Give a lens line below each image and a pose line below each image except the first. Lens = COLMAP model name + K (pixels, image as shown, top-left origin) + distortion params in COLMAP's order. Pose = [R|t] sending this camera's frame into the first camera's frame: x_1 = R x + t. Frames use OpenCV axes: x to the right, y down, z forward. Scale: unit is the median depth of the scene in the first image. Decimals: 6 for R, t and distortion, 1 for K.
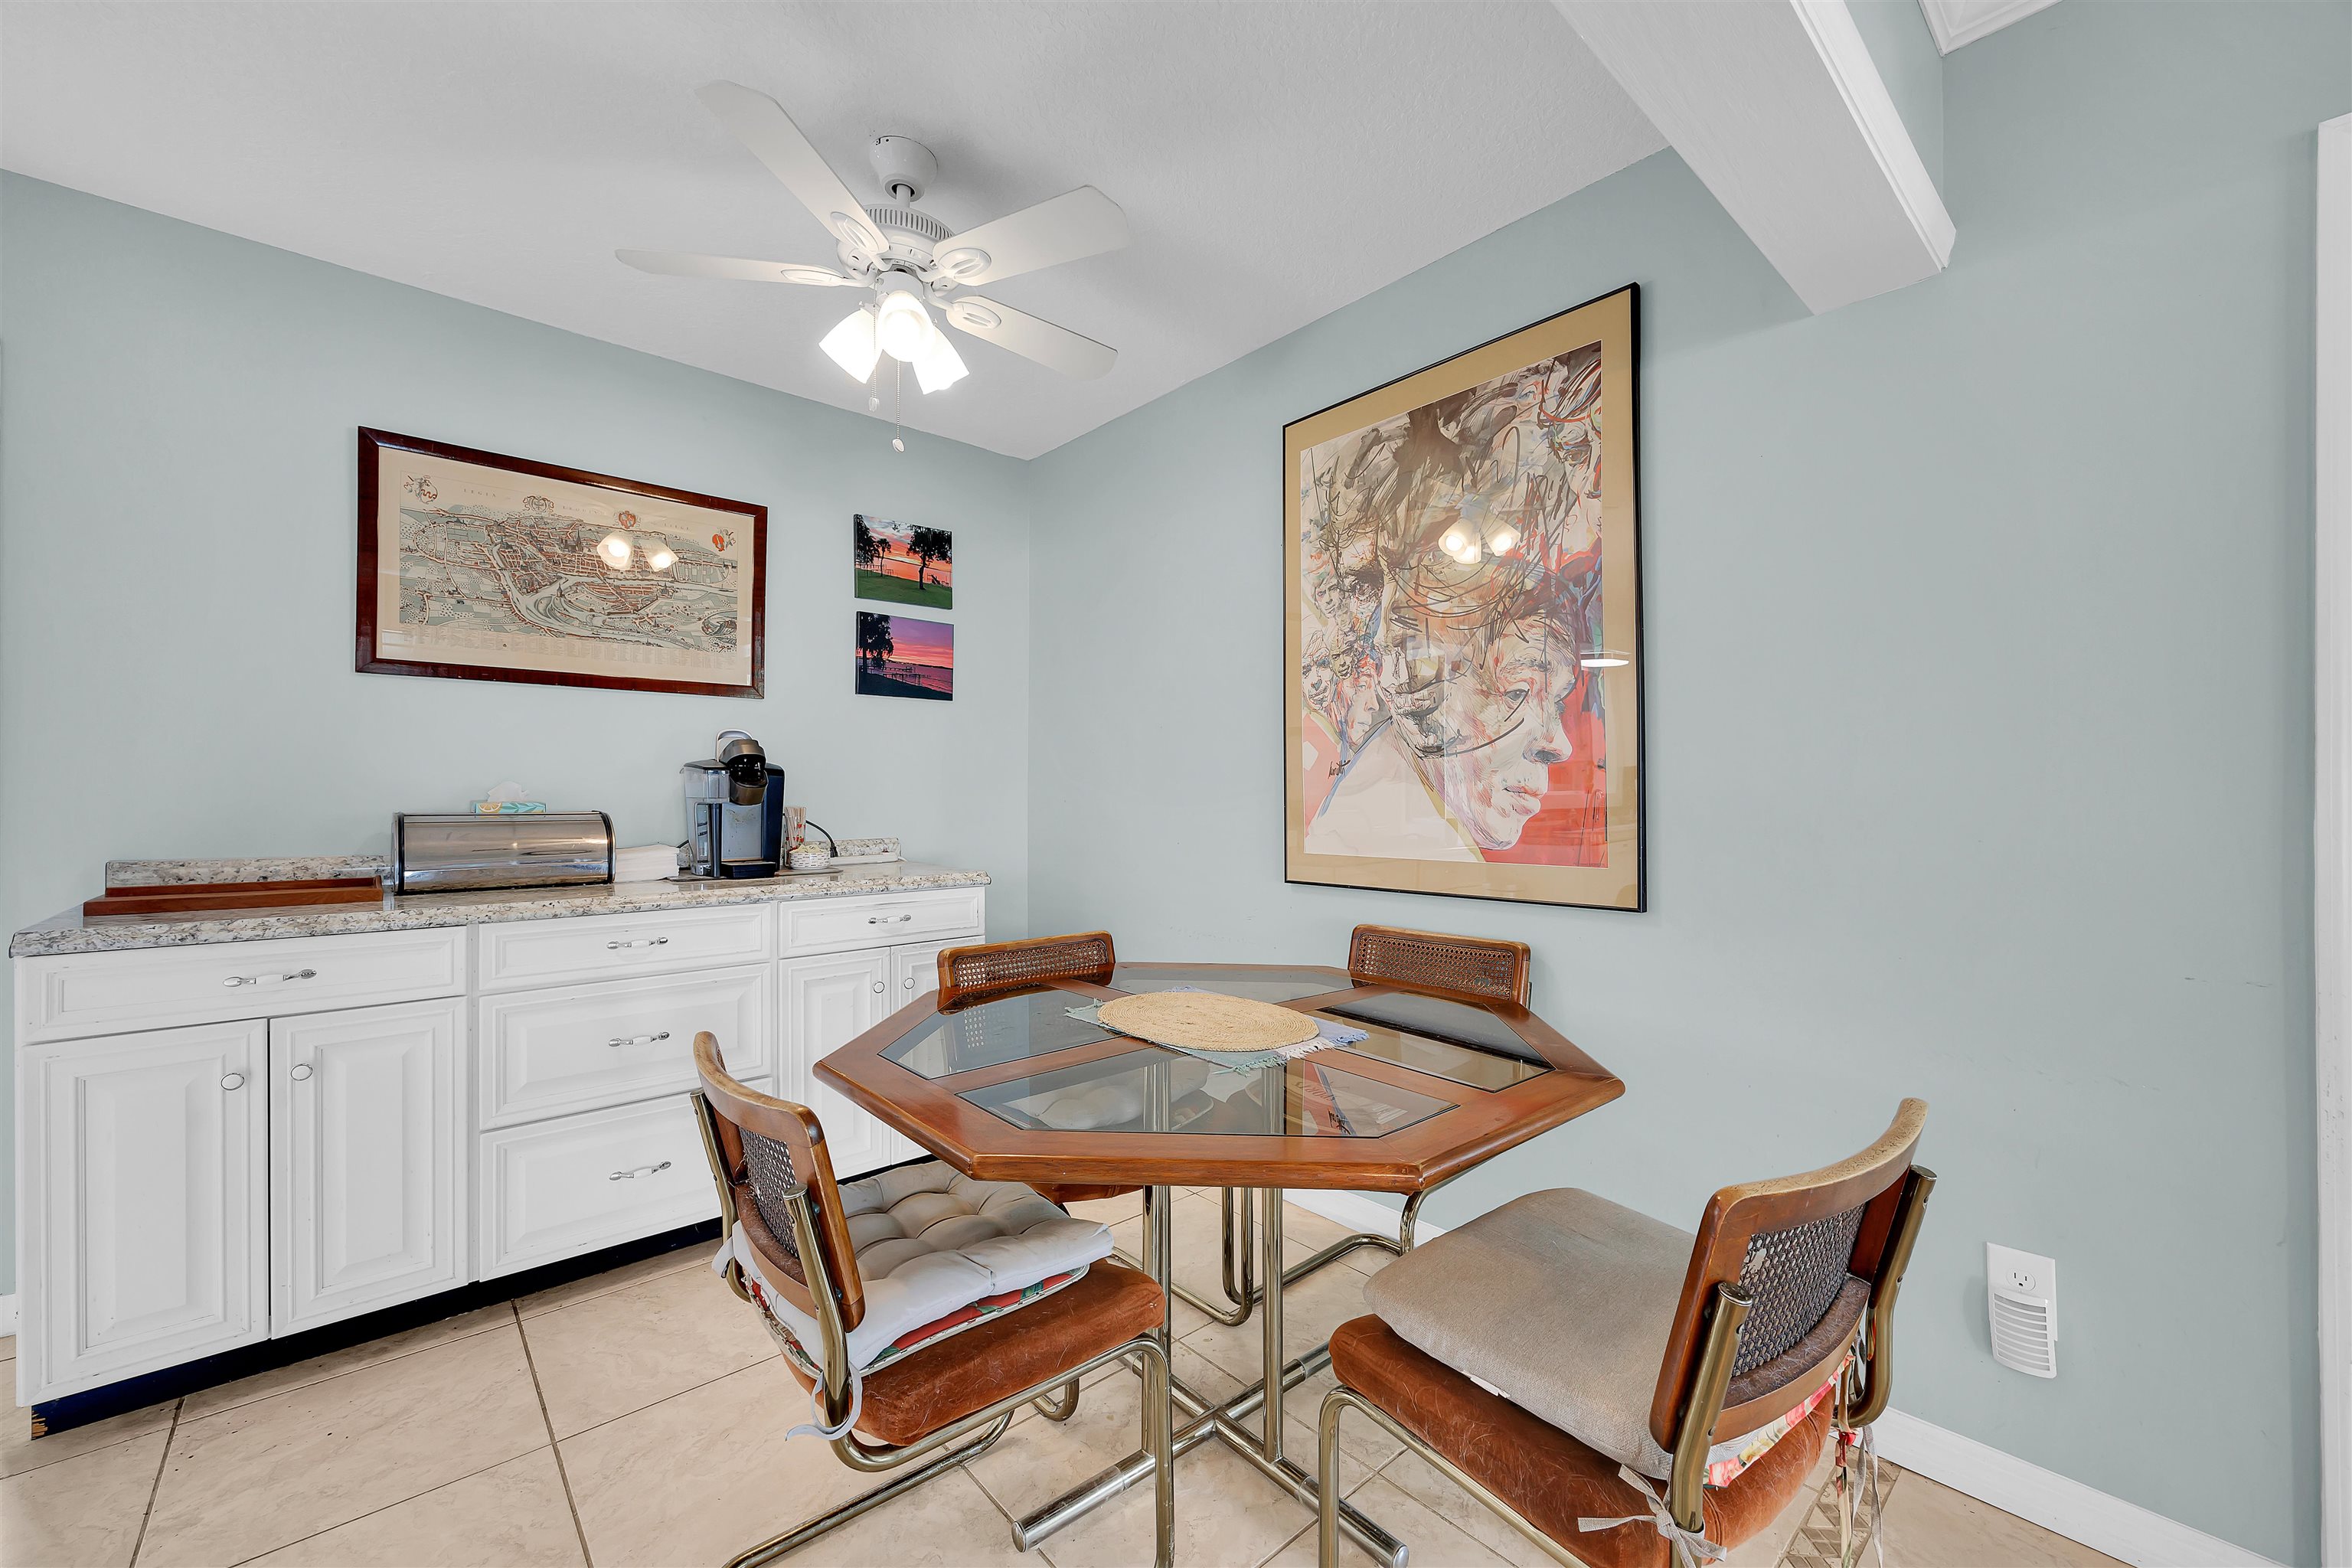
lens RADIAL K [[942.3, 0, 1174.9], [0, 942.3, 790.8], [0, 0, 1]] dist [0.001694, -0.000016]
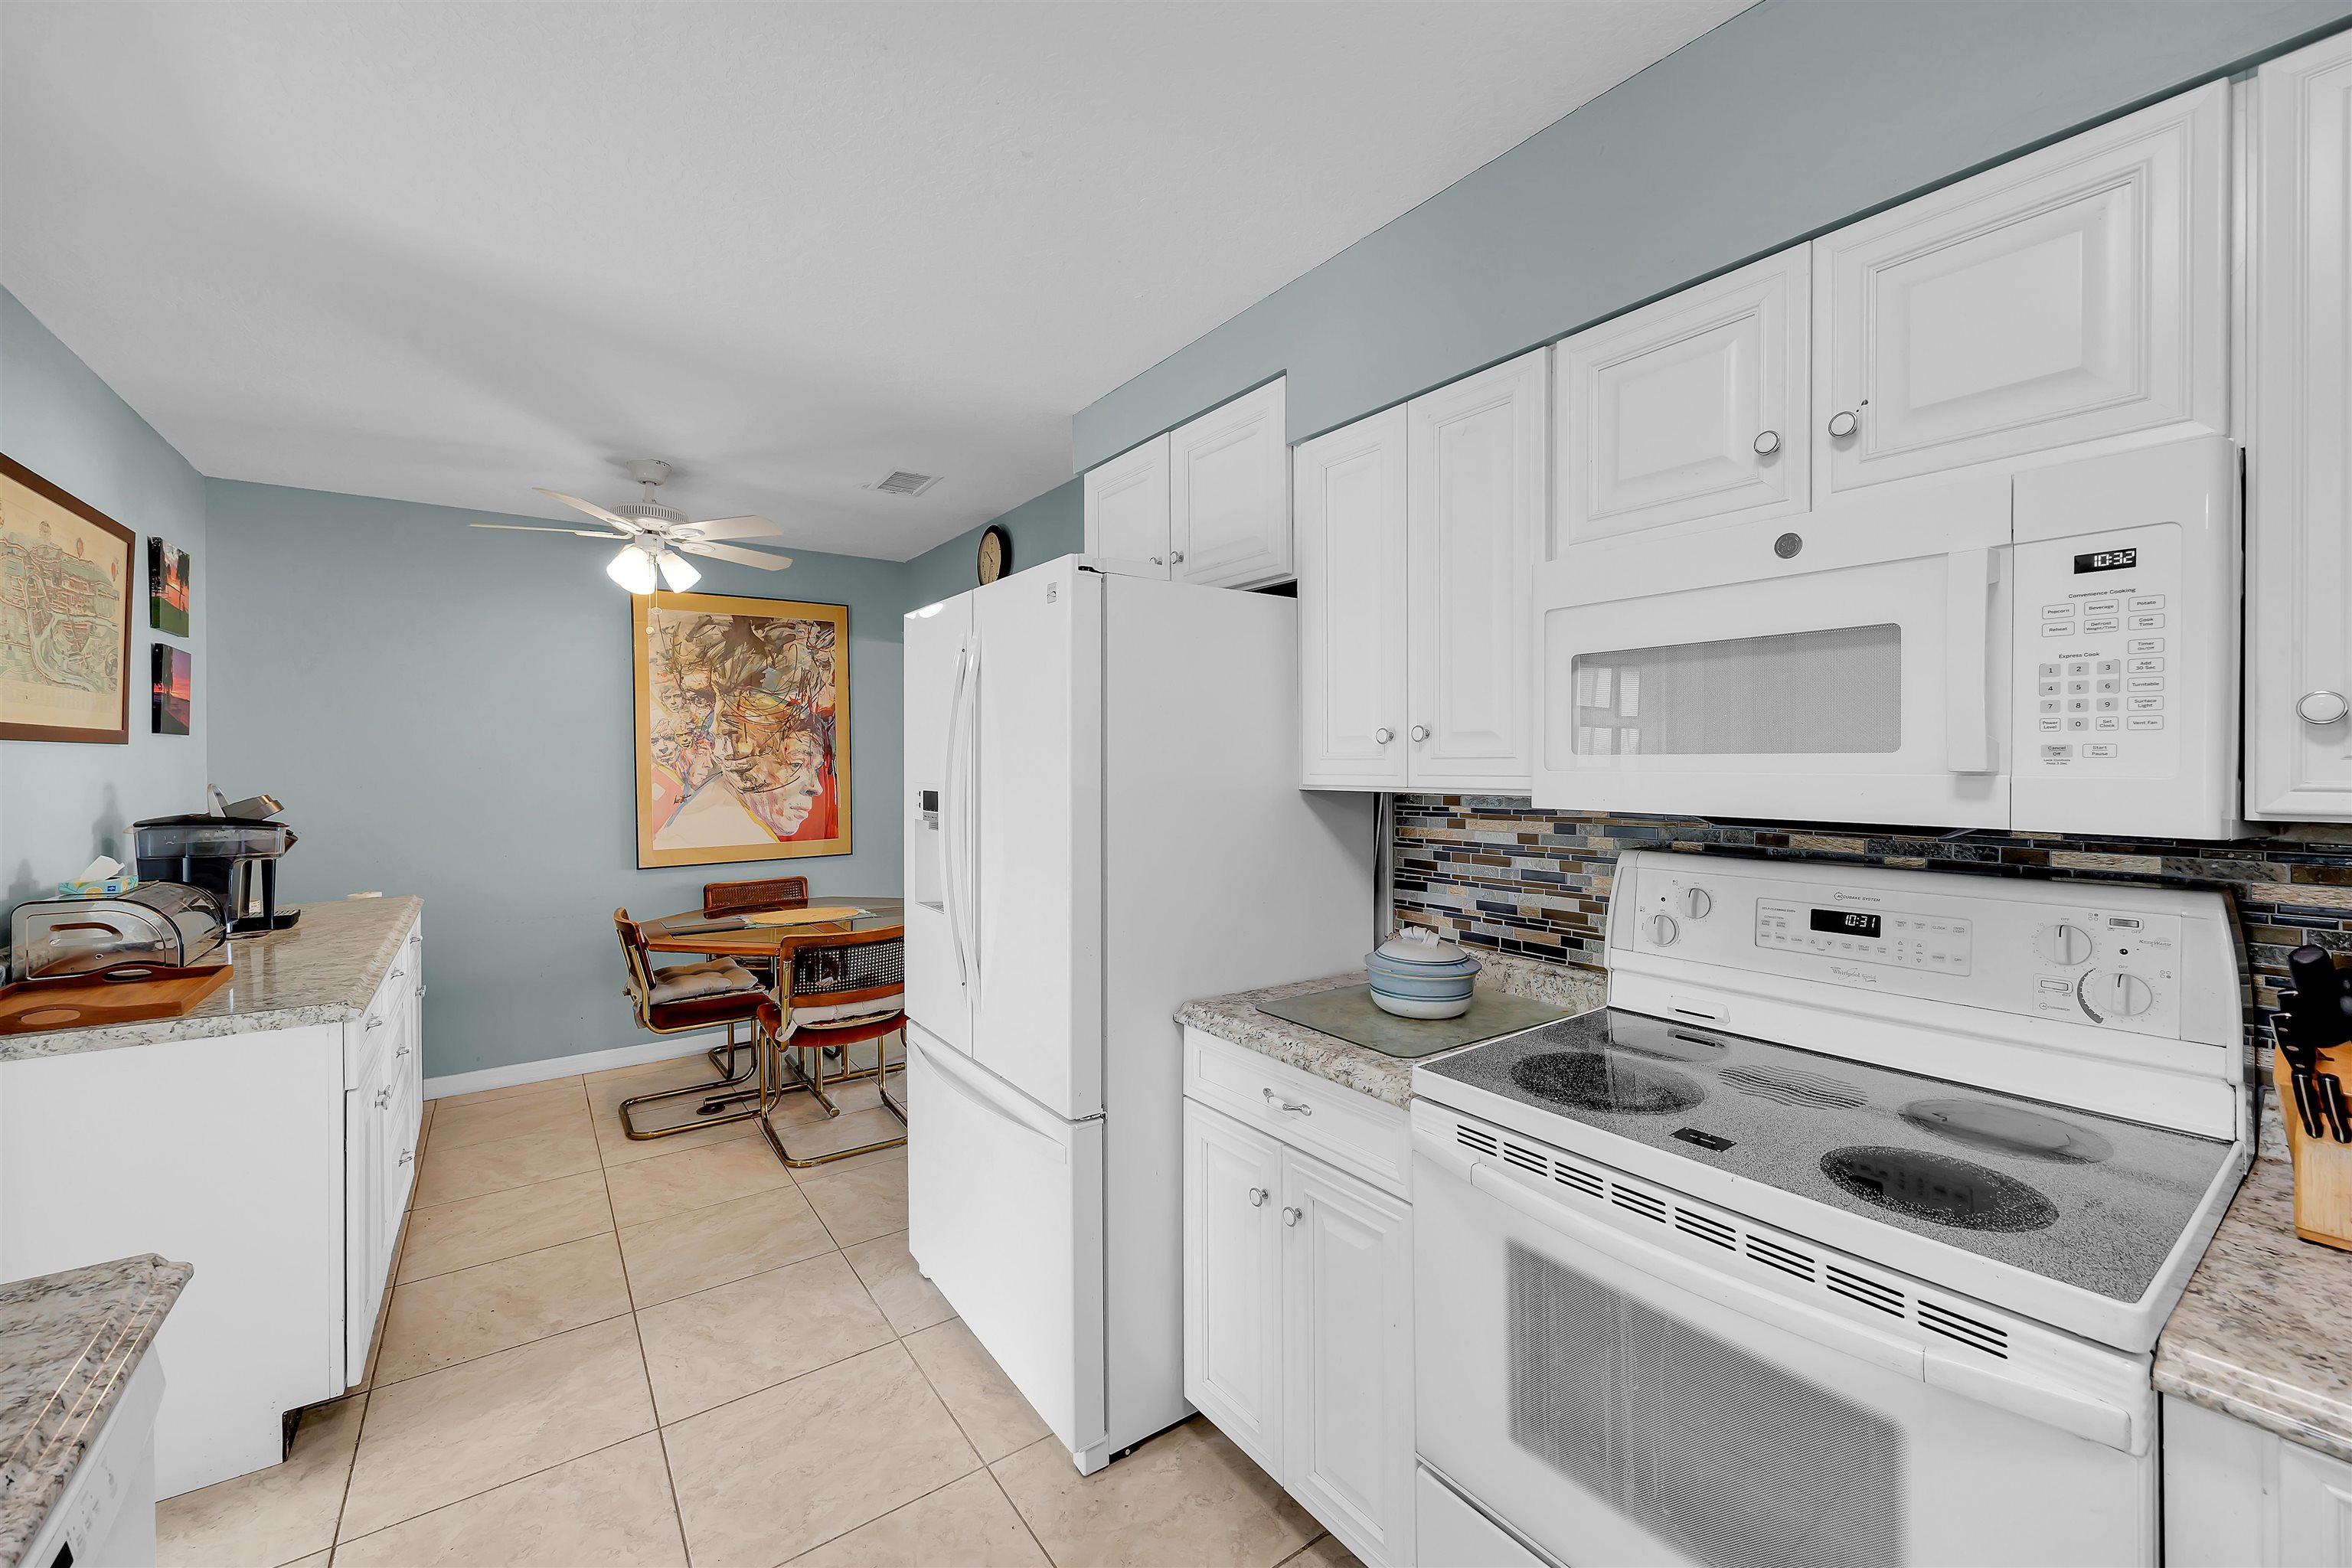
lens RADIAL K [[942.3, 0, 1181.7], [0, 942.3, 766.6], [0, 0, 1]] dist [0.001694, -0.000016]
pose [[0.109683, -0.011841, 0.993896, -1.561336], [-0.002502, 0.999923, 0.012189, -0.114569], [-0.993963, -0.003824, 0.109645, -0.130227]]
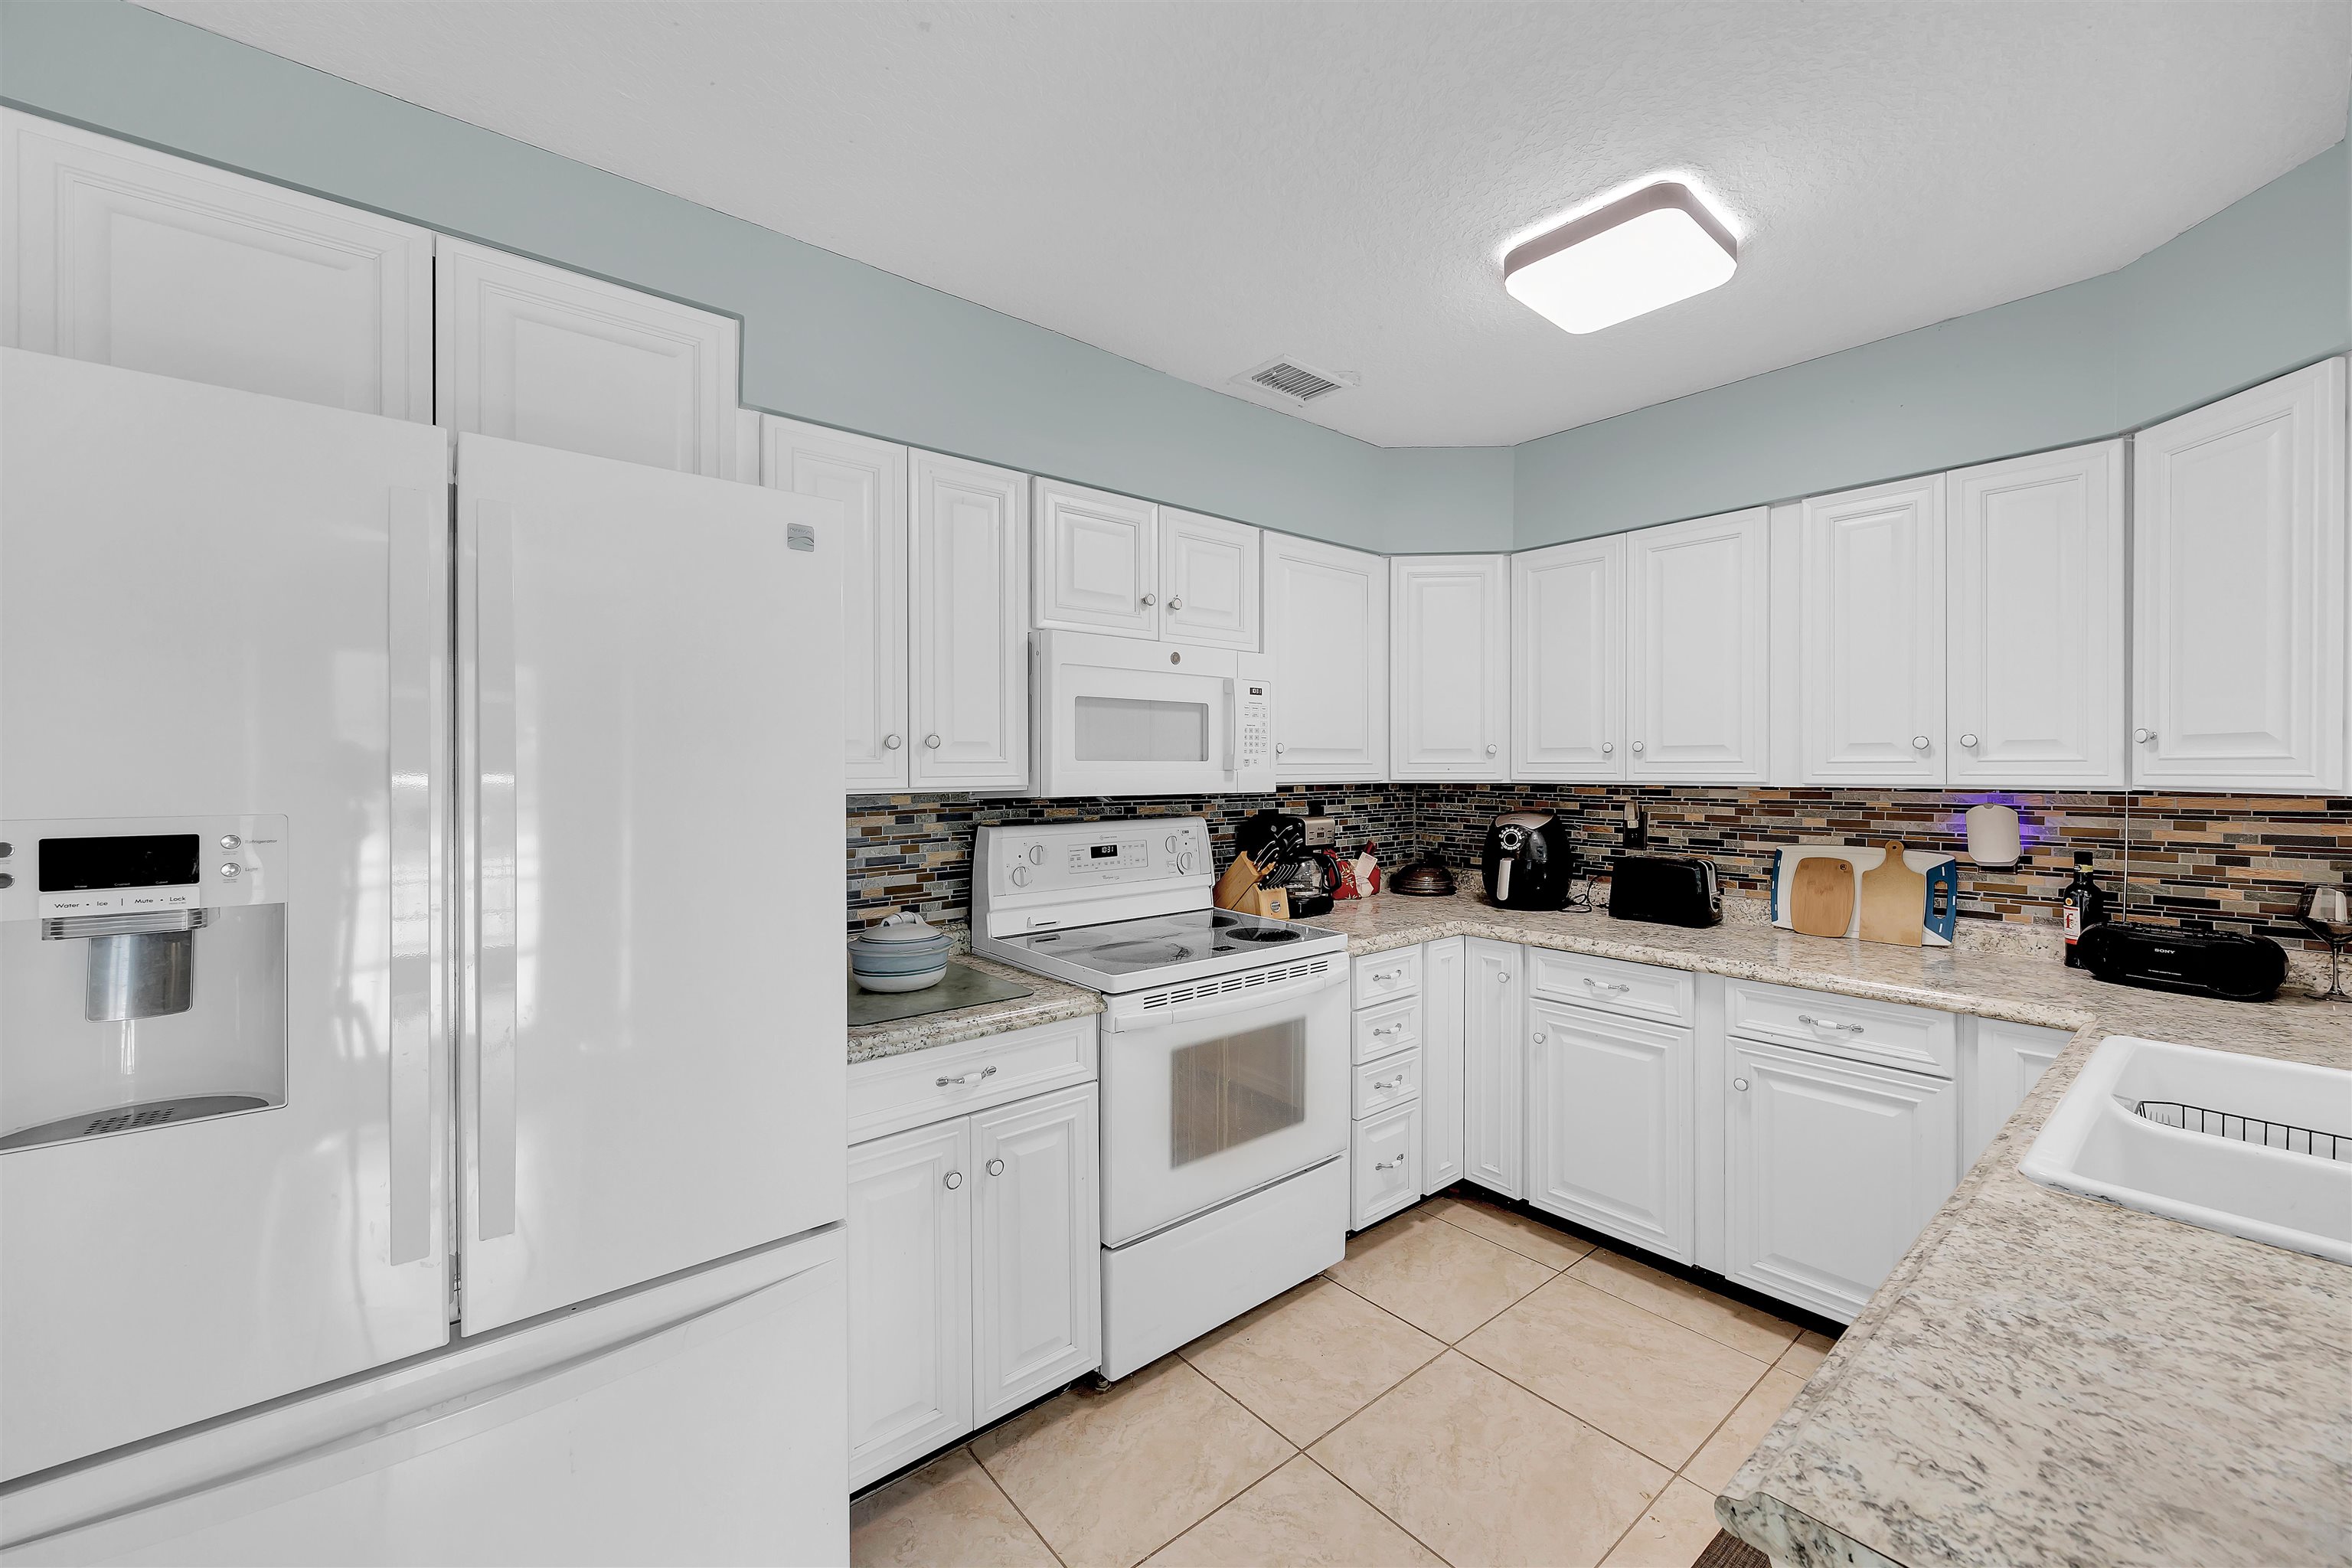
lens RADIAL K [[942.3, 0, 1173.2], [0, 942.3, 770.7], [0, 0, 1]] dist [0.001694, -0.000016]
pose [[-0.999370, -0.003531, 0.035323, -1.058486], [-0.003613, 0.999991, -0.002252, -0.103666], [-0.035315, -0.002378, -0.999373, 0.615467]]
